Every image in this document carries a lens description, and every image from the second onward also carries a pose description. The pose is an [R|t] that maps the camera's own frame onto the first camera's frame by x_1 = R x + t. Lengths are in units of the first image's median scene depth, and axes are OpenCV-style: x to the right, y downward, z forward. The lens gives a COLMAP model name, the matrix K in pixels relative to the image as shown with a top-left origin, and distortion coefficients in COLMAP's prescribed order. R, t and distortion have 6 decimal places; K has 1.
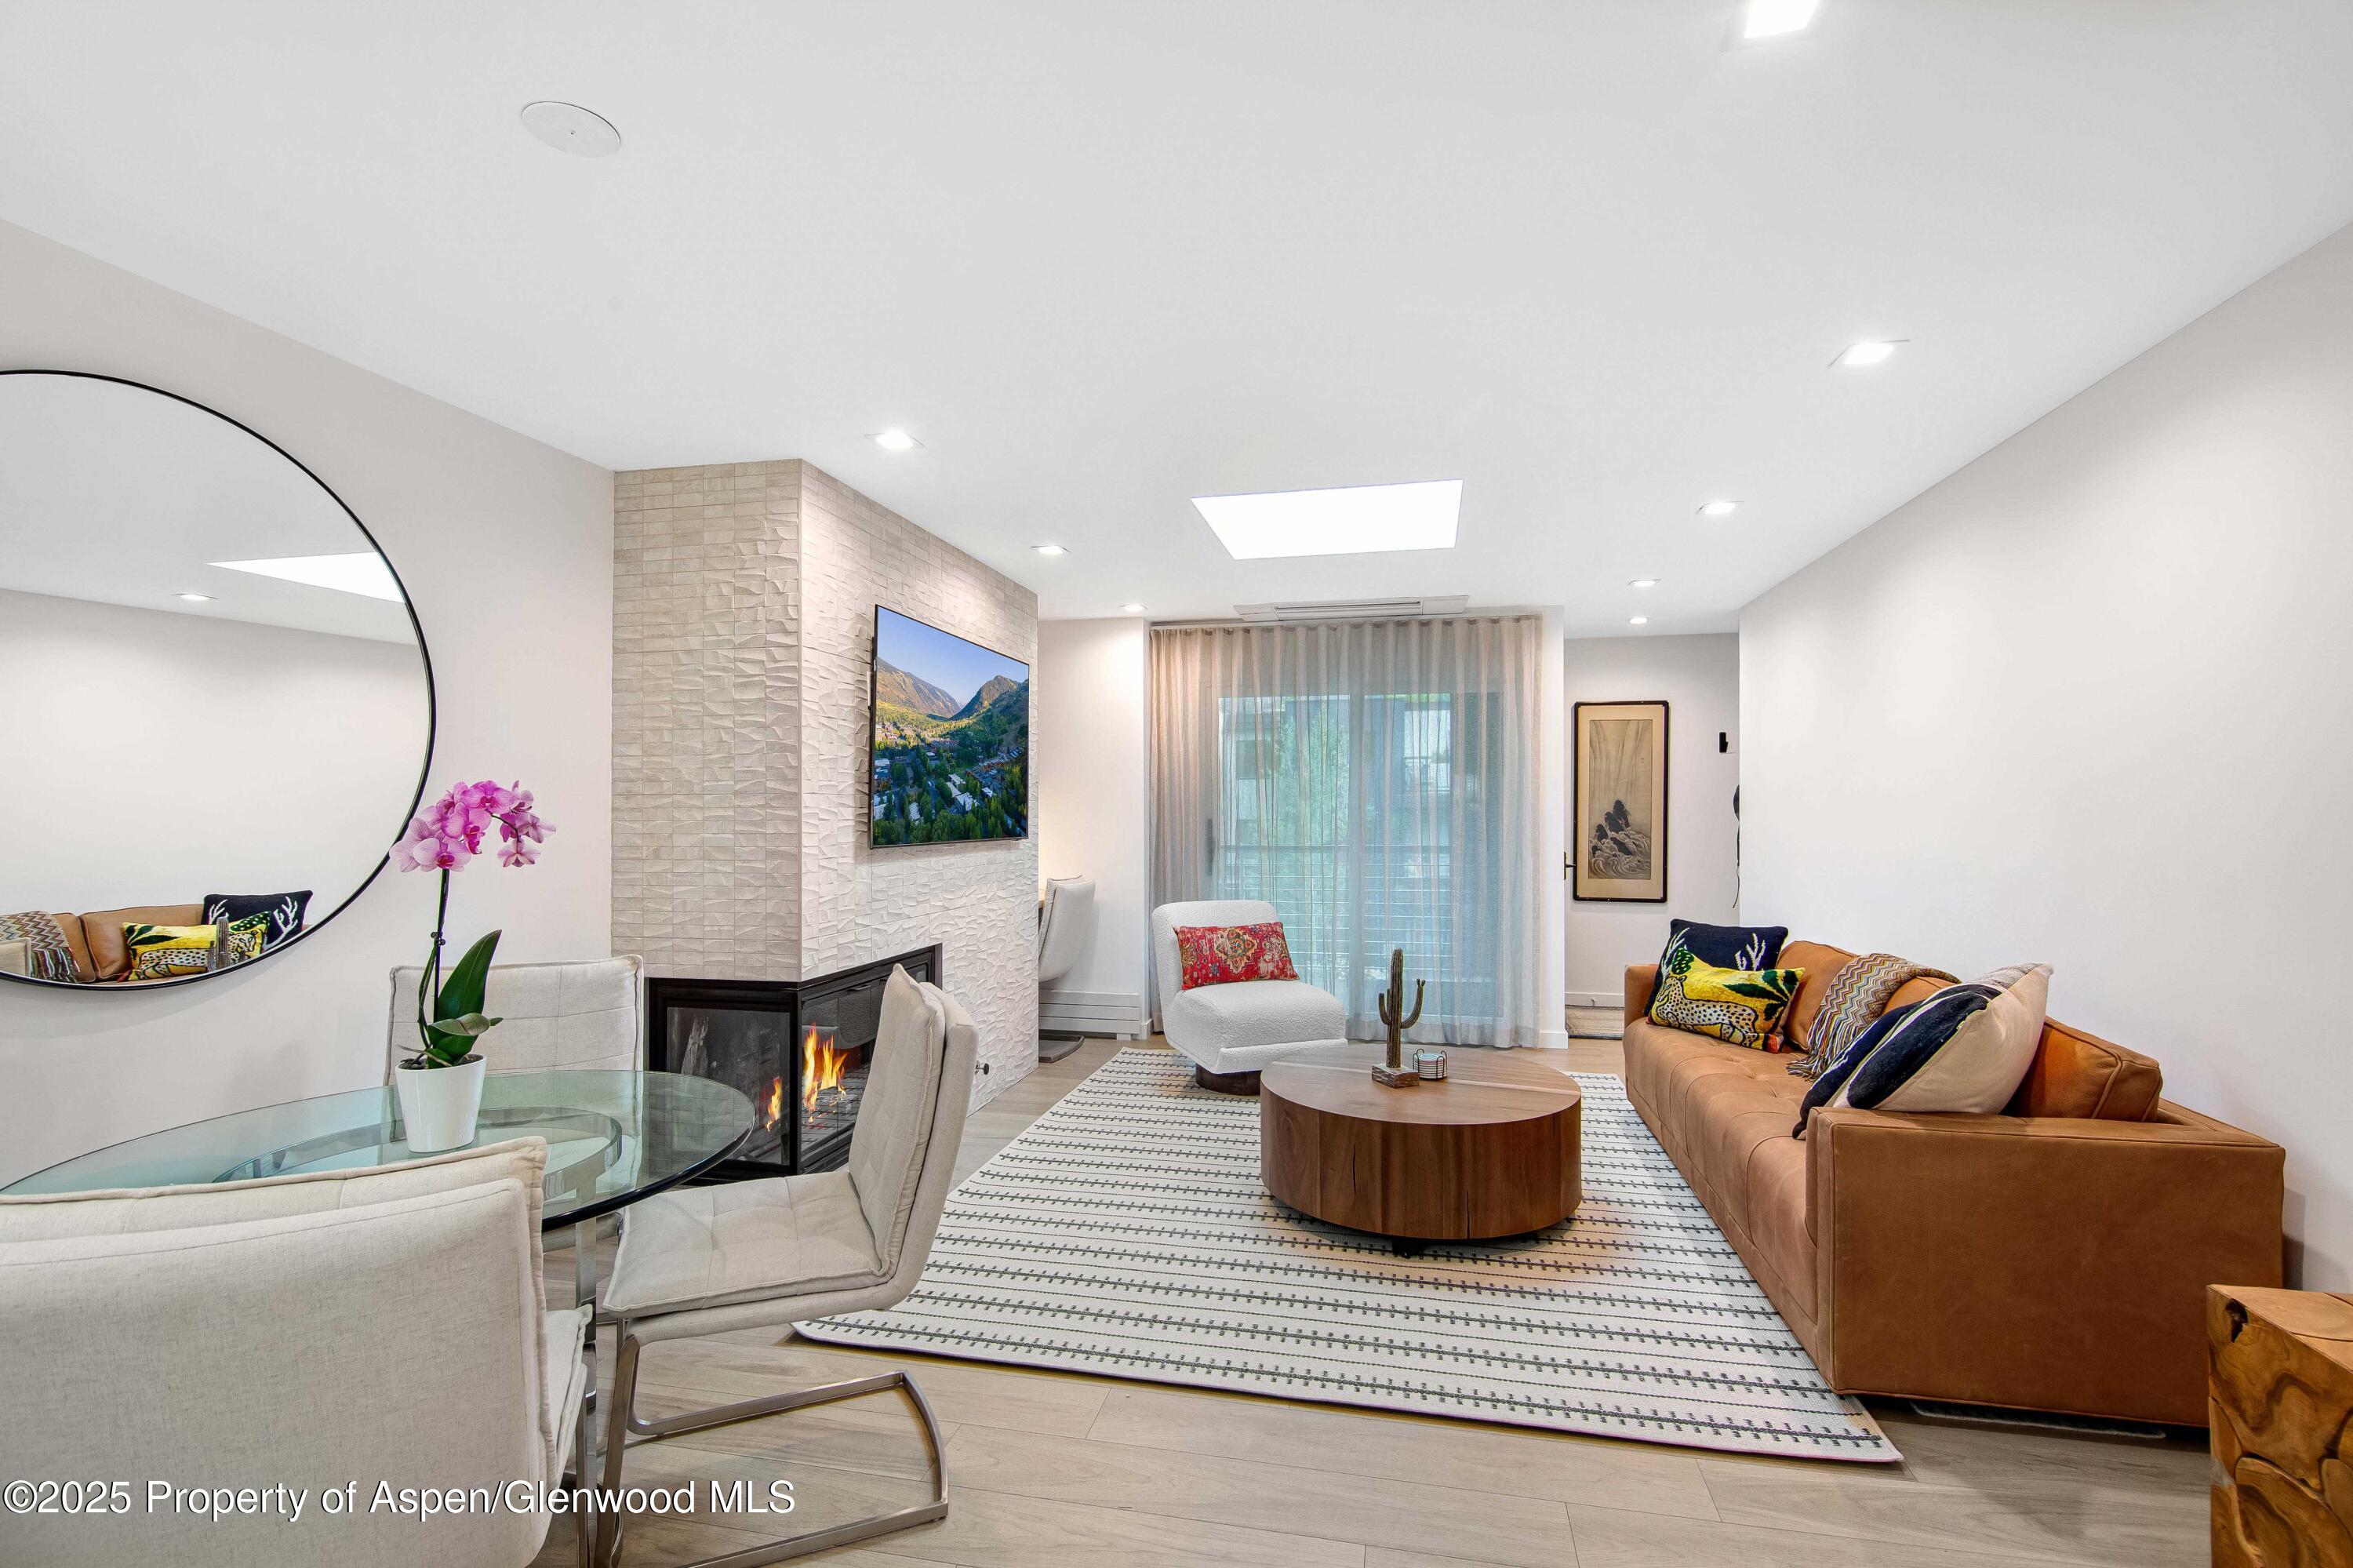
lens RADIAL K [[1054.8, 0, 1186.2], [0, 1054.8, 793.0], [0, 0, 1]] dist [0.001576, -0.005875]
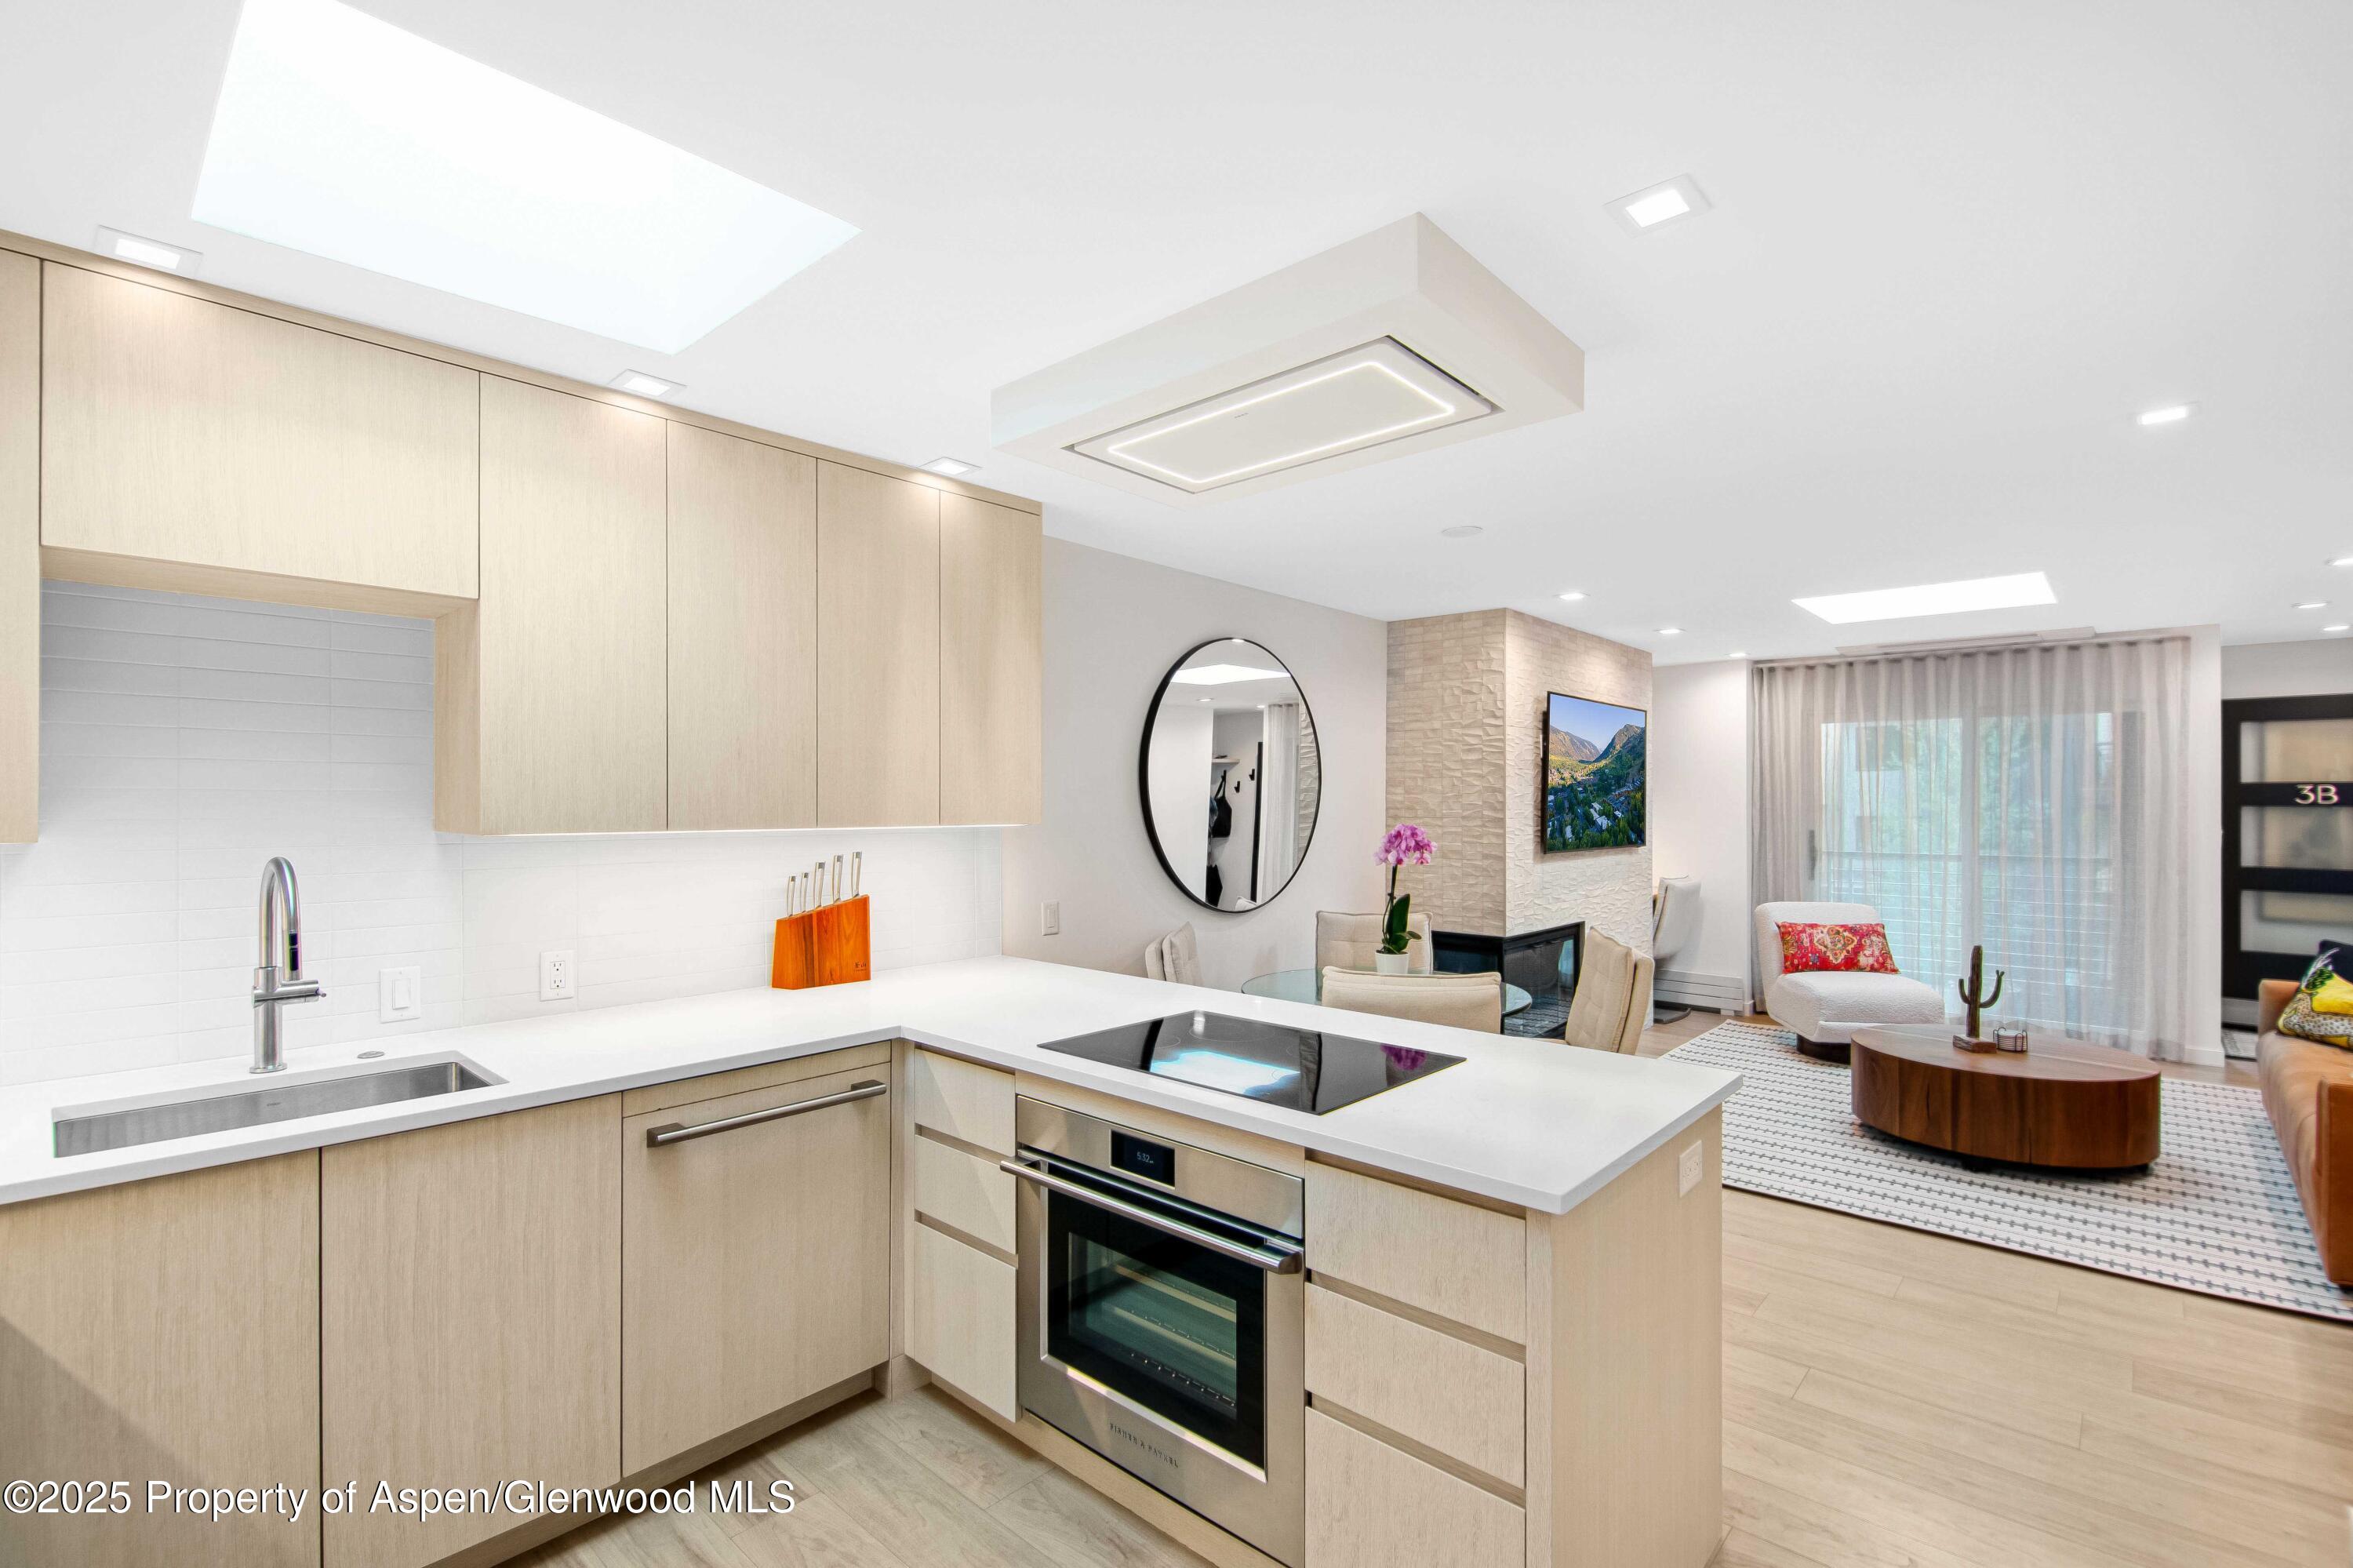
lens RADIAL K [[1054.8, 0, 1186.2], [0, 1054.8, 793.0], [0, 0, 1]] dist [0.001576, -0.005875]
pose [[0.866611, -0.001092, -0.498983, 0.008431], [0.004978, 0.999967, 0.006457, -0.044857], [0.498959, -0.008080, 0.866588, -0.542575]]
